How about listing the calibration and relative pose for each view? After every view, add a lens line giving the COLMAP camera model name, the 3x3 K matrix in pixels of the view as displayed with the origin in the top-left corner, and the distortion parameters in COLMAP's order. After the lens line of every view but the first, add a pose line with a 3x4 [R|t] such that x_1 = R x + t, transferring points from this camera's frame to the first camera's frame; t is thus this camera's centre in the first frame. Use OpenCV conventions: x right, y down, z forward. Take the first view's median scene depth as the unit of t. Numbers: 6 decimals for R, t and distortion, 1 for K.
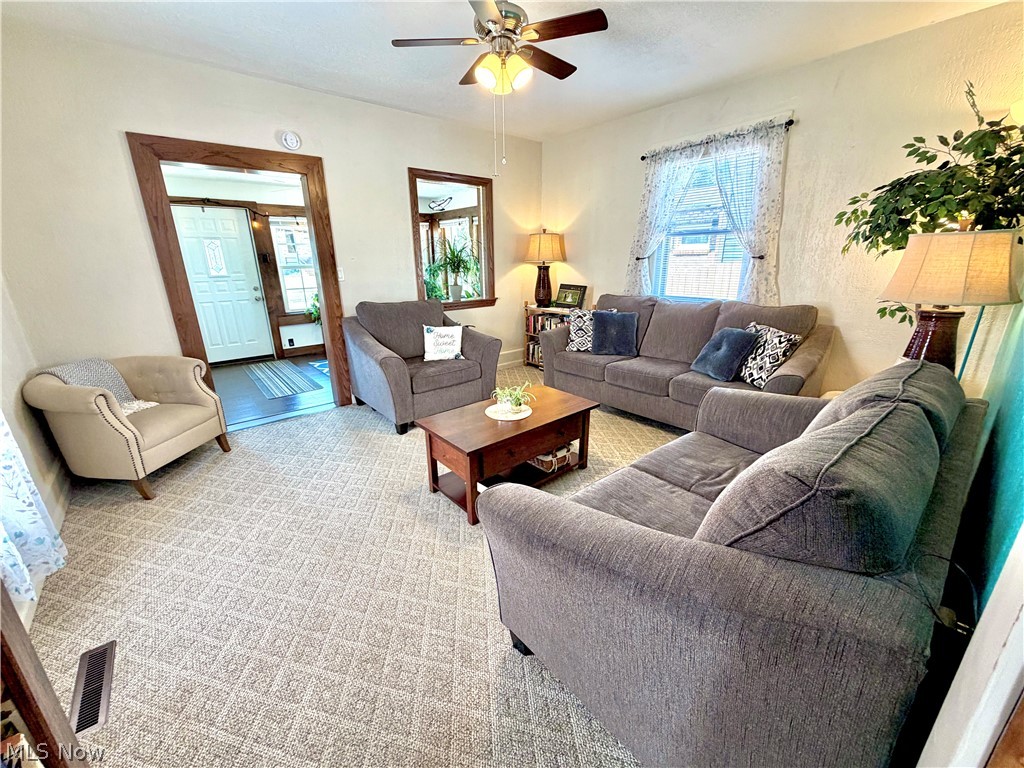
lens RADIAL K [[411.1, 0, 512.0], [0, 411.1, 384.0], [0, 0, 1]] dist [-0.000917, -0.000062]
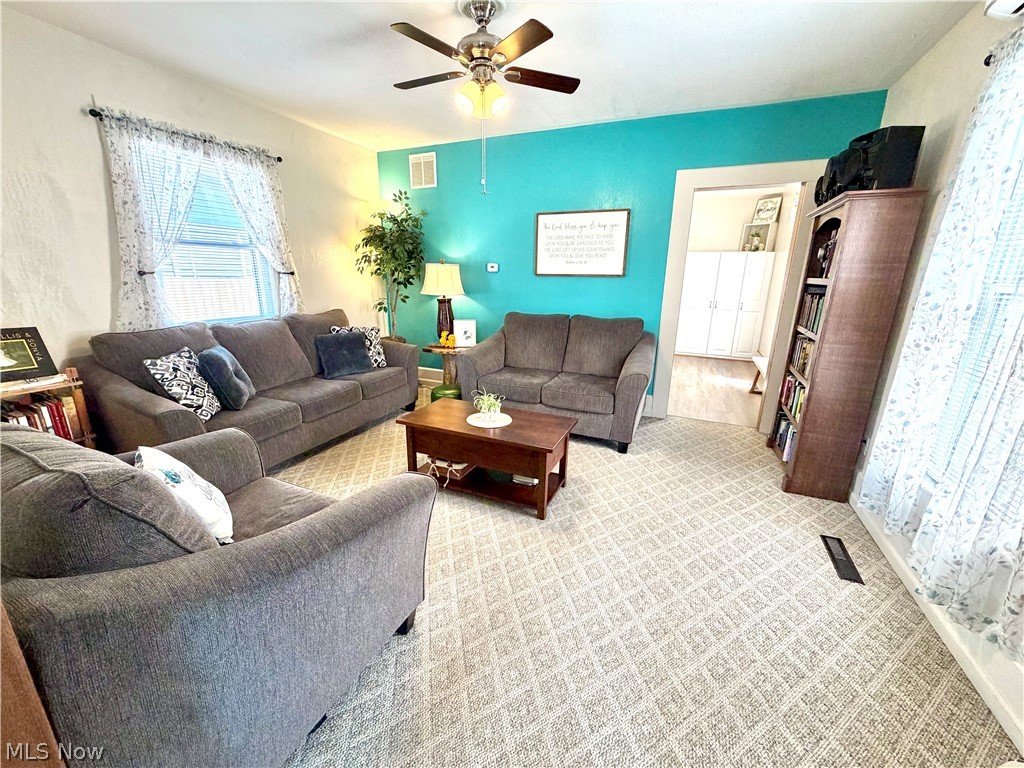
lens RADIAL K [[404.2, 0, 512.0], [0, 404.2, 384.0], [0, 0, 1]] dist [-0.000299, 0.000170]
pose [[-0.437744, -0.232107, 0.868623, -0.776397], [0.259029, 0.892585, 0.369048, -0.325929], [-0.860979, 0.386547, -0.330601, 1.083310]]
